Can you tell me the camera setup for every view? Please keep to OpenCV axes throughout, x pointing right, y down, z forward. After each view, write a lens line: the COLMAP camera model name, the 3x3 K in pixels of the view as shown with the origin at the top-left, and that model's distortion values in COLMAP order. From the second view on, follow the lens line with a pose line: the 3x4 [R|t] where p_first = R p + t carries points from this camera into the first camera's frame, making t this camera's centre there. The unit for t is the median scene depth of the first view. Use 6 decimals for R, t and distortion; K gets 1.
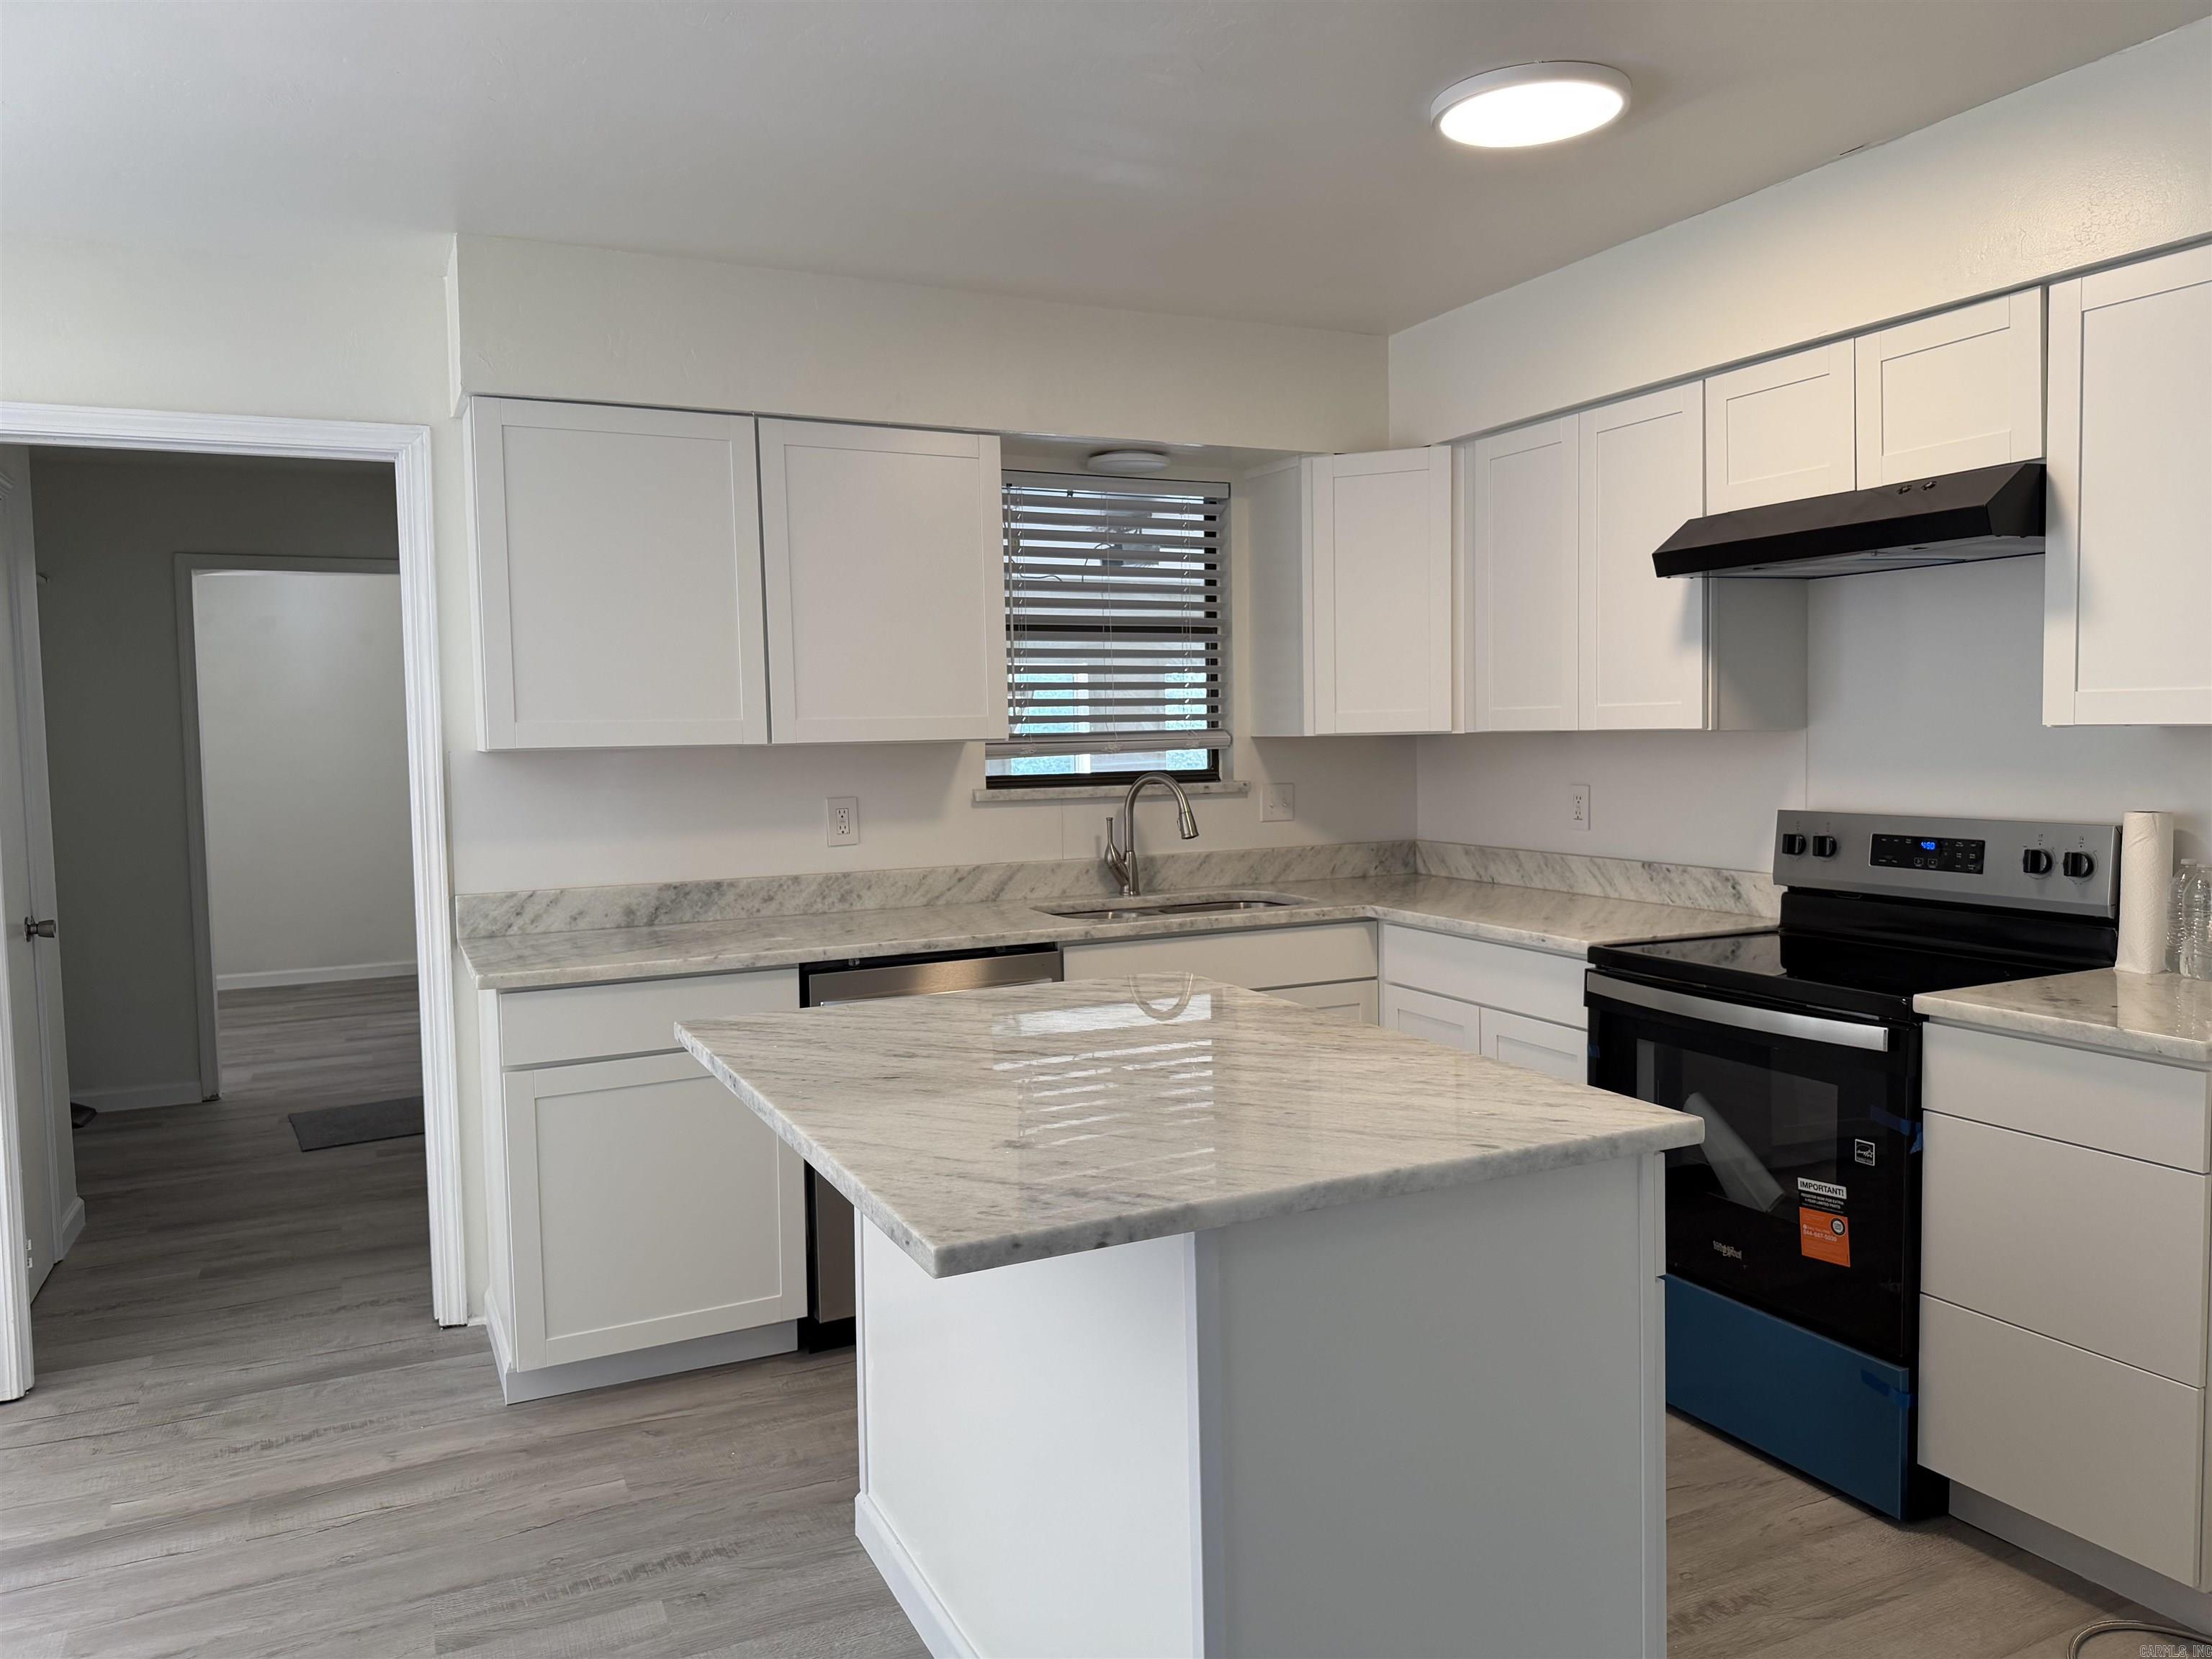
lens RADIAL K [[1558.9, 0, 1109.1], [0, 1558.9, 812.5], [0, 0, 1]] dist [0.090345, -0.135404]
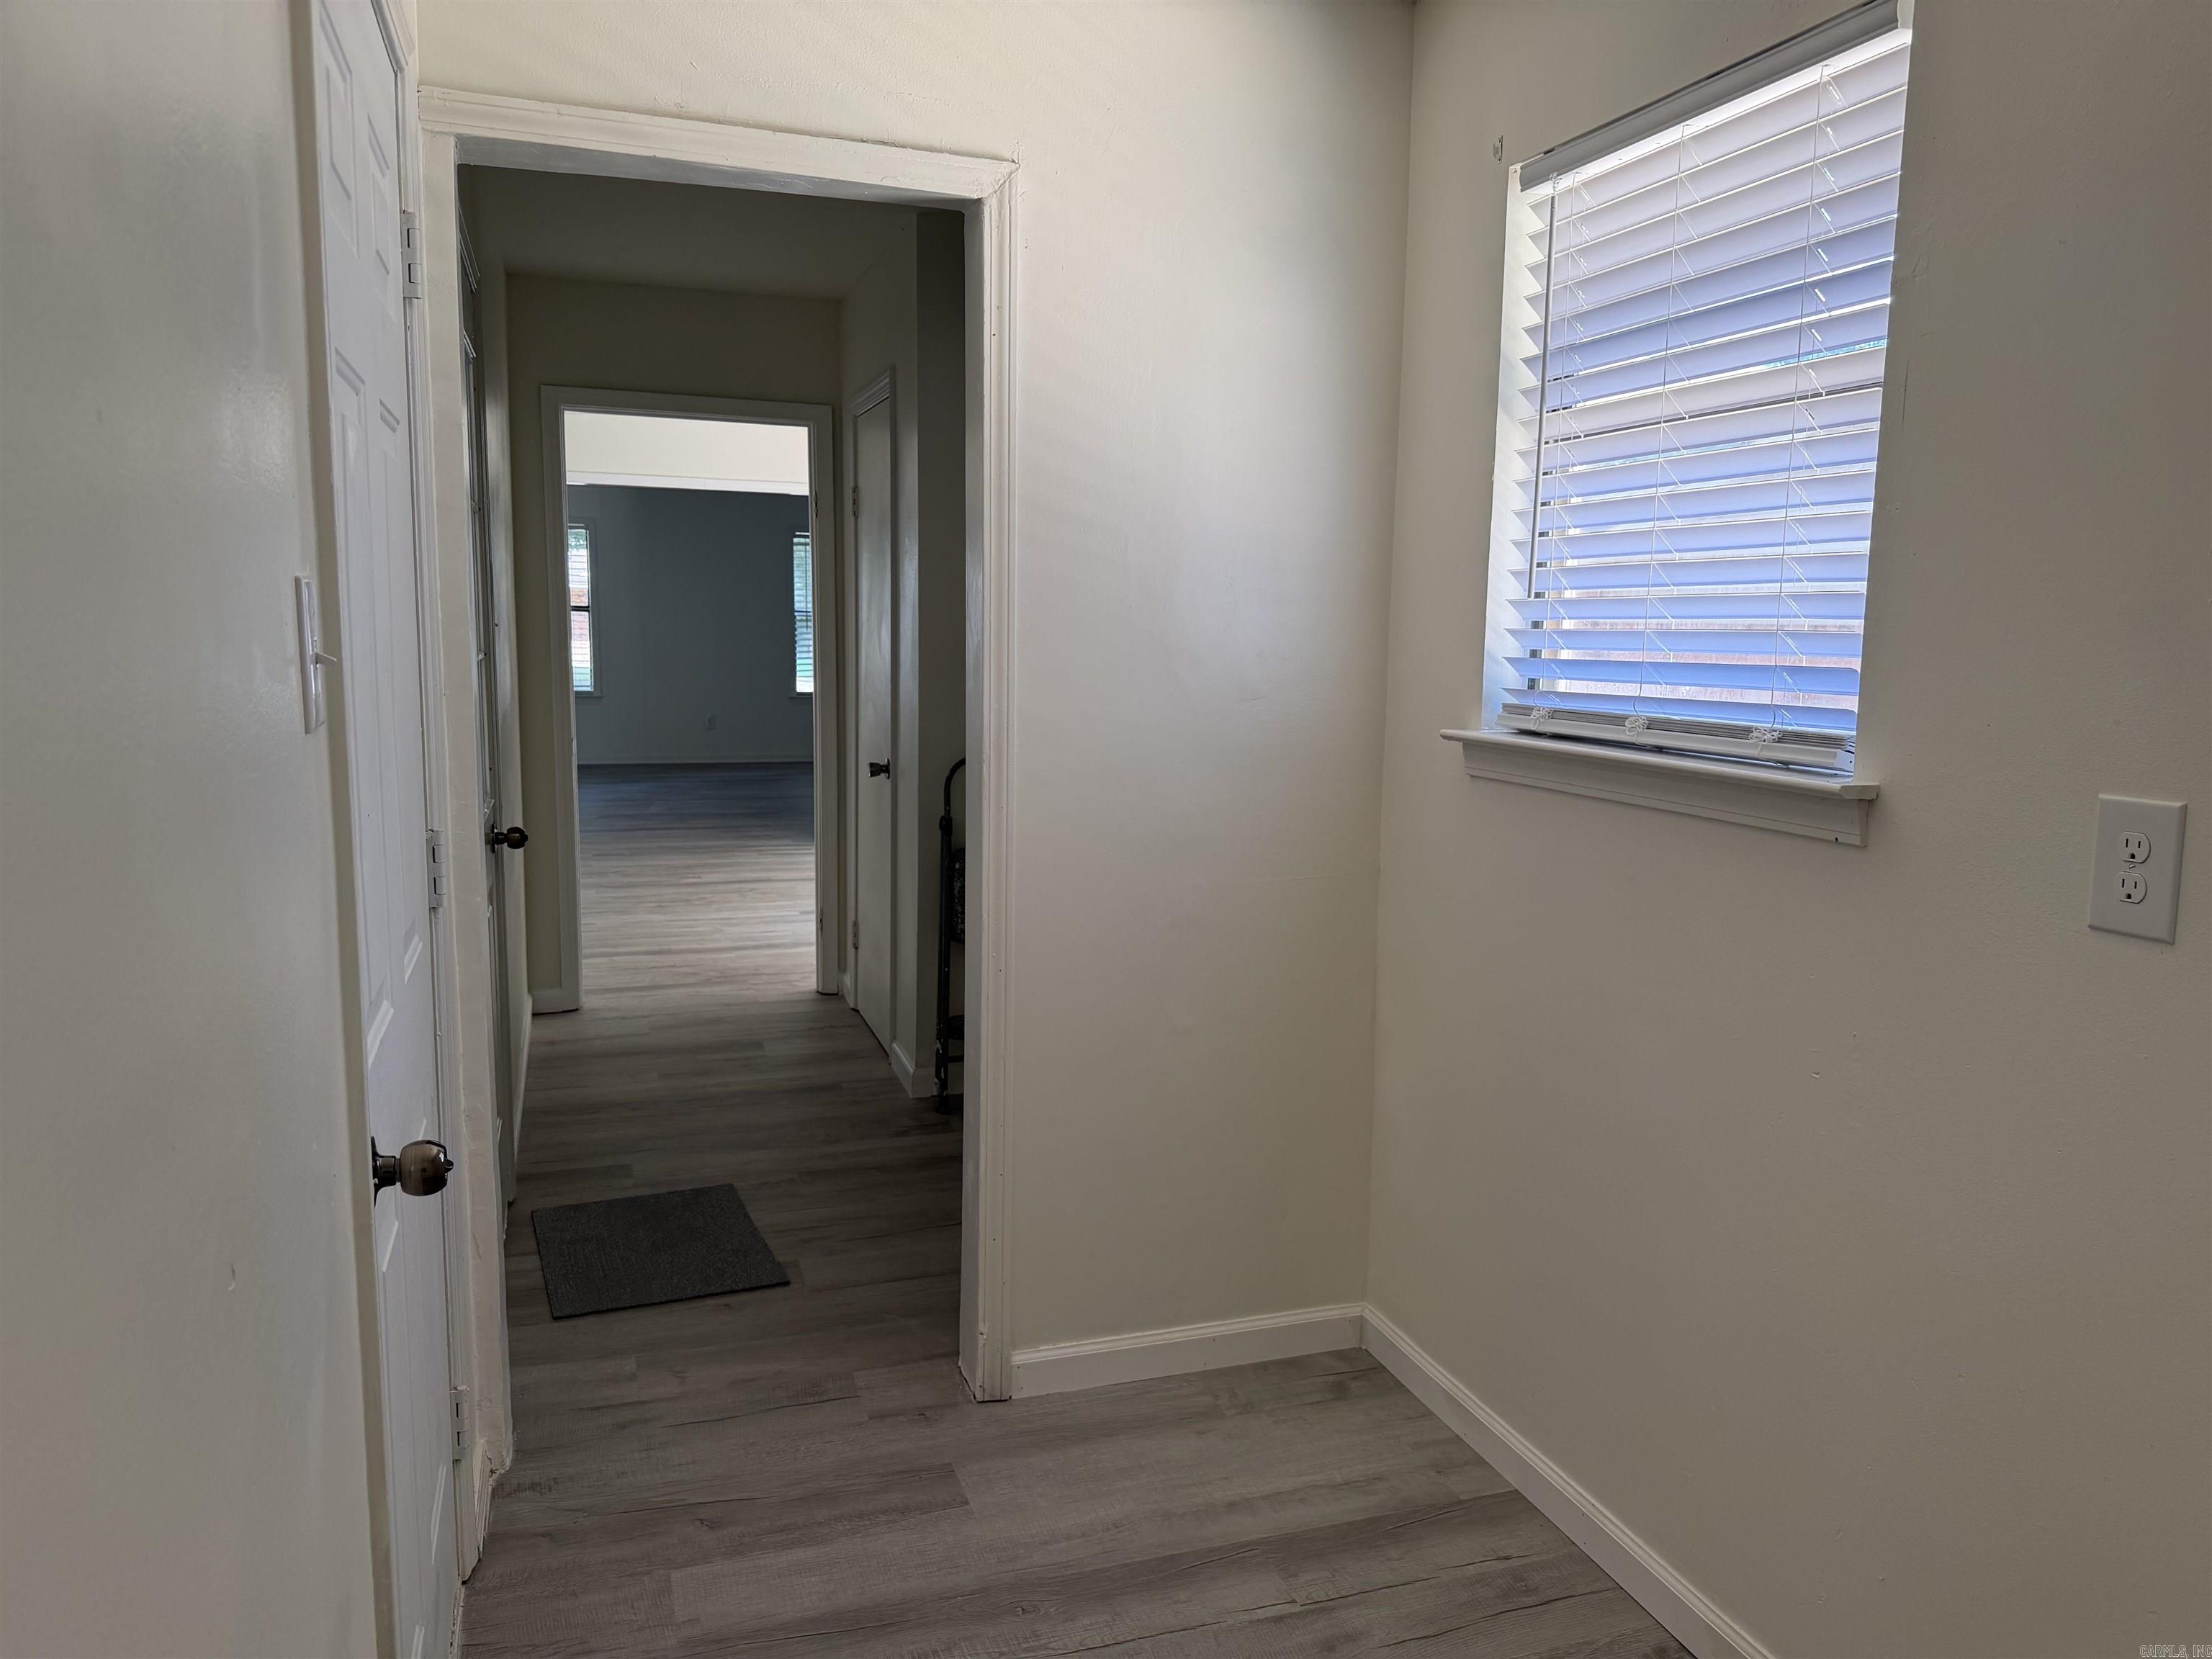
lens RADIAL K [[1569.9, 0, 1113.6], [0, 1569.9, 829.9], [0, 0, 1]] dist [0.160814, -0.323880]
pose [[-0.993106, -0.010134, 0.116777, -1.053608], [0.012331, 0.981696, 0.190053, -0.113288], [-0.116566, 0.190183, -0.974804, 2.282562]]
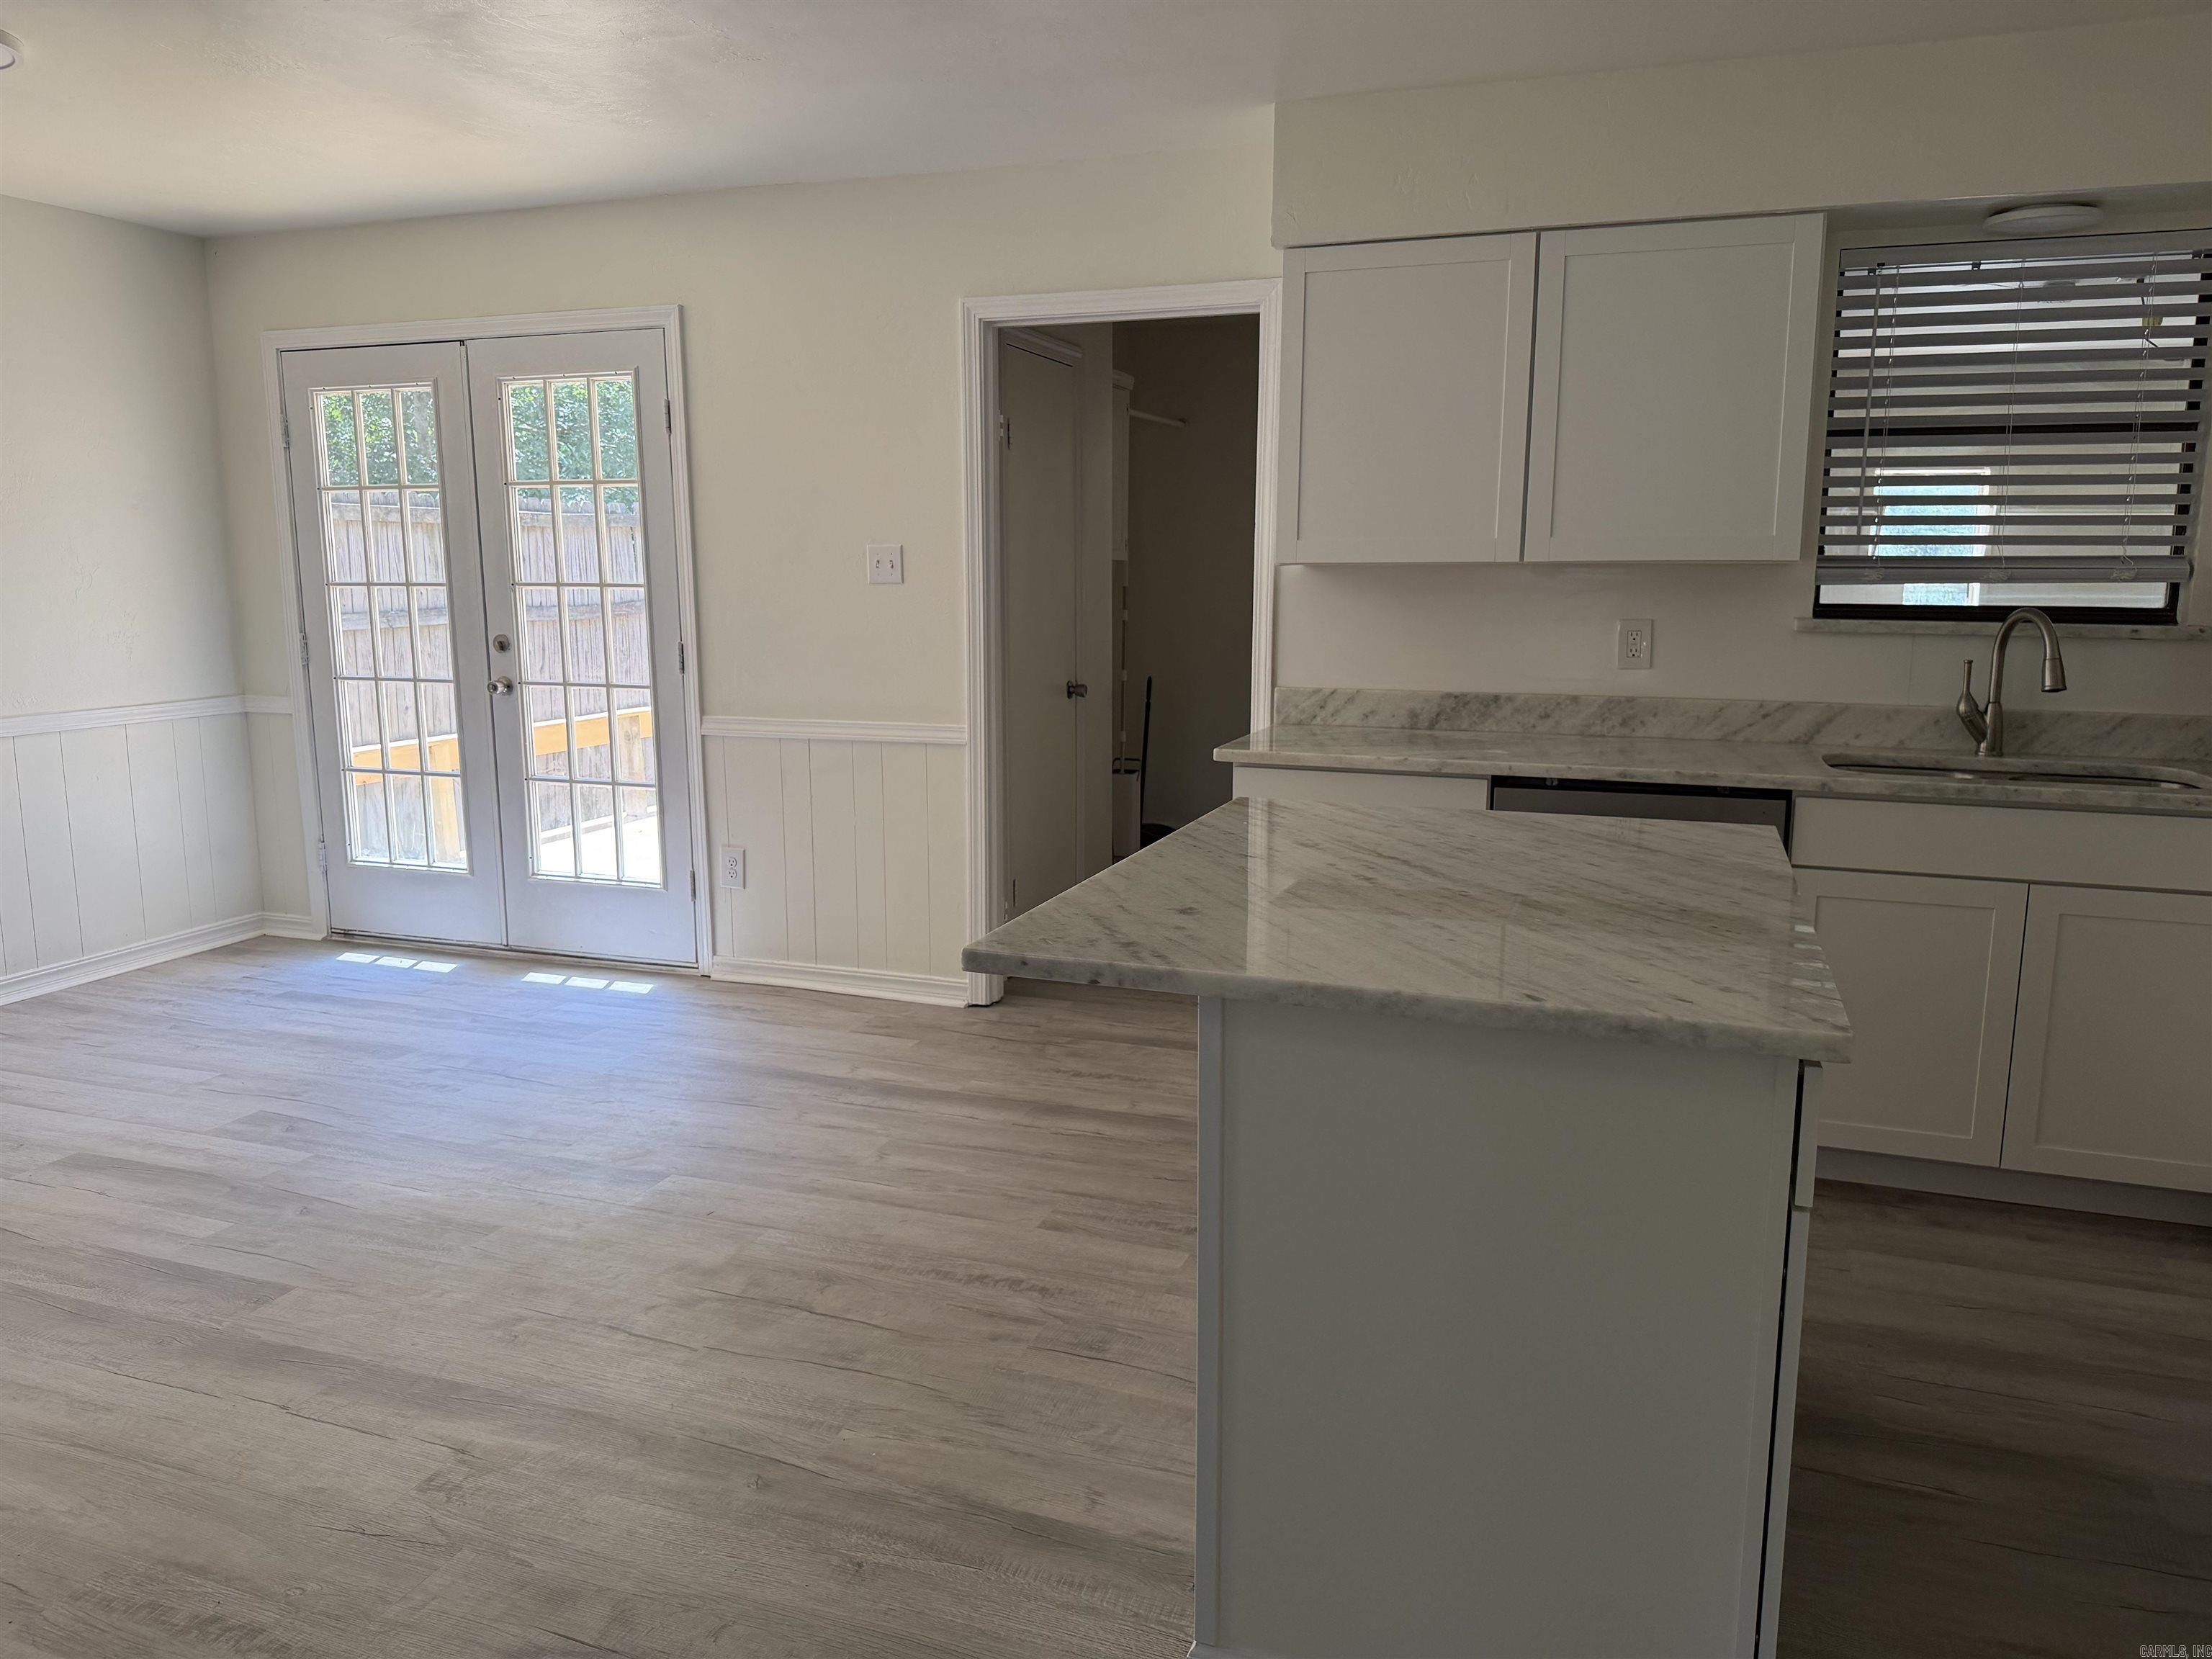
lens RADIAL K [[1537.8, 0, 1085.2], [0, 1537.8, 829.4], [0, 0, 1]] dist [0.067836, -0.080349]
pose [[0.694134, 0.143209, -0.705456, 0.305611], [-0.054790, 0.987679, 0.146591, -0.003724], [0.717757, -0.063102, 0.693428, 0.075048]]
